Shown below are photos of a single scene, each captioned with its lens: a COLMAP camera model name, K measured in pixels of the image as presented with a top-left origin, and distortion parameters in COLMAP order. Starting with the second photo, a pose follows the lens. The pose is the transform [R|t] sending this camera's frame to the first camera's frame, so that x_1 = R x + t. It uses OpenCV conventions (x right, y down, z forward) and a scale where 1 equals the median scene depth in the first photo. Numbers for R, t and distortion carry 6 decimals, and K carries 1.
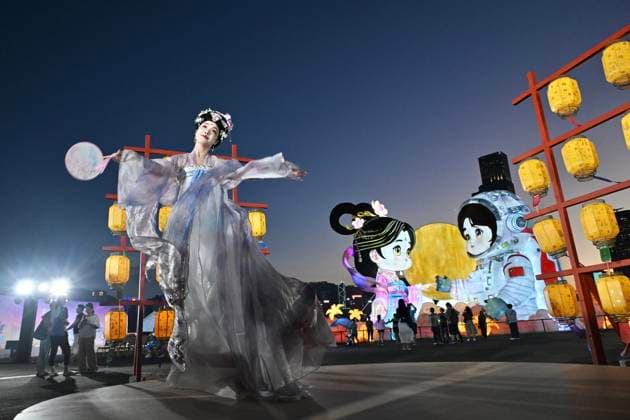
lens RADIAL K [[496.5, 0, 280.6], [0, 496.5, 203.0], [0, 0, 1]] dist [0.051077, -0.032602]
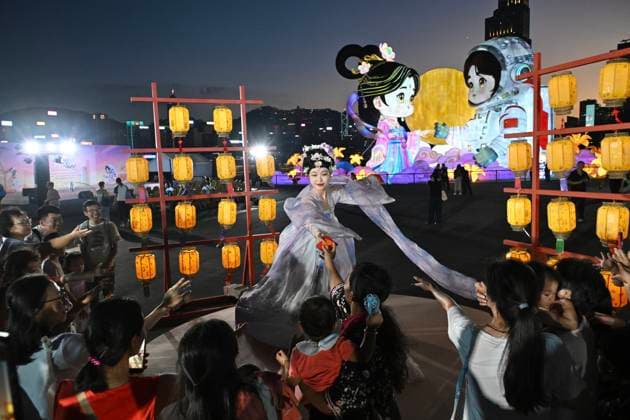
lens RADIAL K [[496.5, 0, 312.0], [0, 496.5, 212.2], [0, 0, 1]] dist [0.051077, -0.032602]
pose [[0.998387, -0.001508, 0.056760, -0.002869], [-0.021118, 0.918072, 0.395850, -0.088130], [-0.052706, -0.396410, 0.916559, -0.007318]]
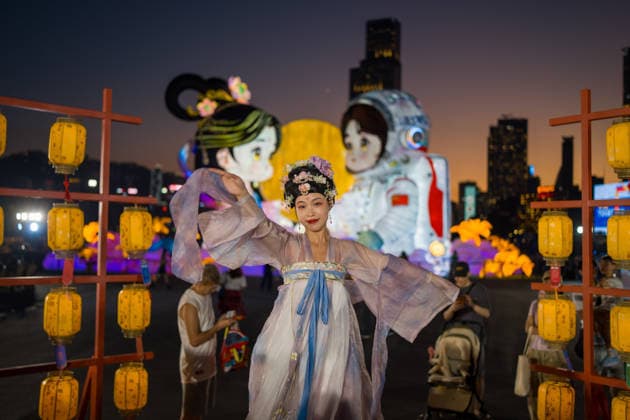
lens RADIAL K [[697.5, 0, 320.8], [0, 697.5, 198.4], [0, 0, 1]] dist [-0.031779, 0.000000]
pose [[0.924670, 0.078792, 0.372528, -0.047267], [-0.164566, 0.964959, 0.204384, -0.062068], [-0.343370, -0.250294, 0.905235, 0.051252]]
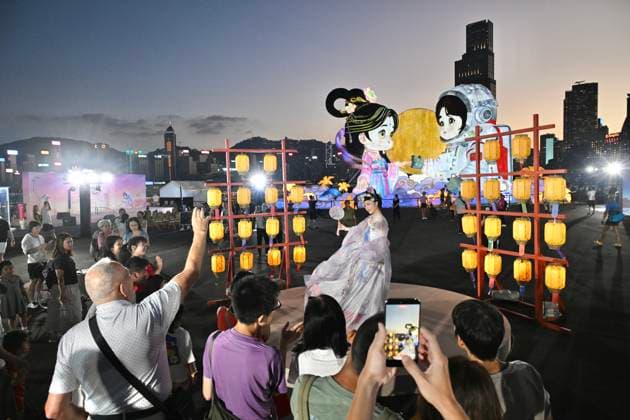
lens RADIAL K [[496.5, 0, 303.9], [0, 496.5, 214.7], [0, 0, 1]] dist [0.051077, -0.032602]
pose [[0.996344, 0.001794, 0.085409, -0.047885], [-0.031924, 0.935165, 0.352770, -0.134015], [-0.079239, -0.354207, 0.931804, -0.139033]]
